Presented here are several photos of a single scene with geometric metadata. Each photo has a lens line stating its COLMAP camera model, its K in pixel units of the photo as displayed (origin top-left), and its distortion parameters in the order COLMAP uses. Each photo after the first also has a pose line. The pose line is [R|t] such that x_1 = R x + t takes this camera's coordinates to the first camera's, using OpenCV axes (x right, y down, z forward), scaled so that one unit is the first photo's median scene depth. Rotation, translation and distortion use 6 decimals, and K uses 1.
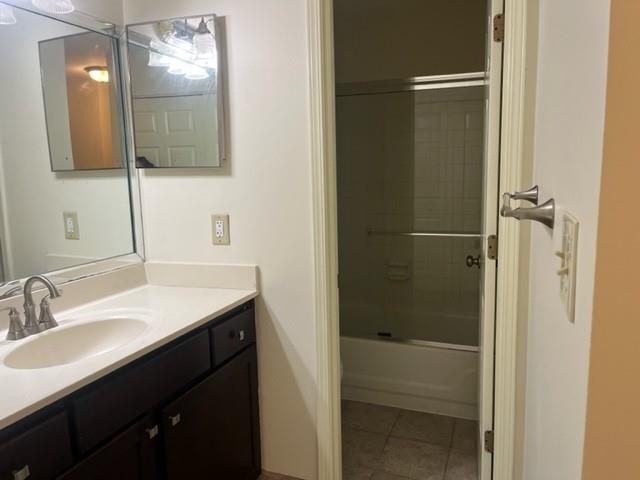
lens RADIAL K [[482.1, 0, 321.2], [0, 482.1, 243.7], [0, 0, 1]] dist [0.078834, -0.116721]
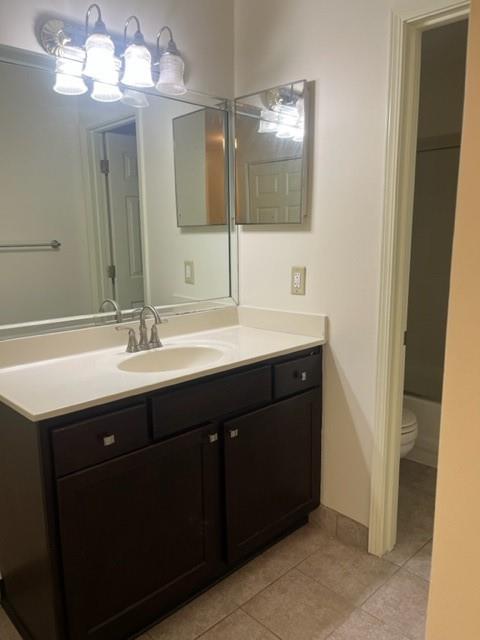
lens RADIAL K [[482.1, 0, 241.3], [0, 482.1, 327.4], [0, 0, 1]] dist [0.078834, -0.116721]
pose [[0.901757, 0.093980, -0.421902, 0.151266], [-0.073789, 0.995220, 0.063976, 0.016280], [0.425897, -0.026559, 0.904382, -0.053101]]
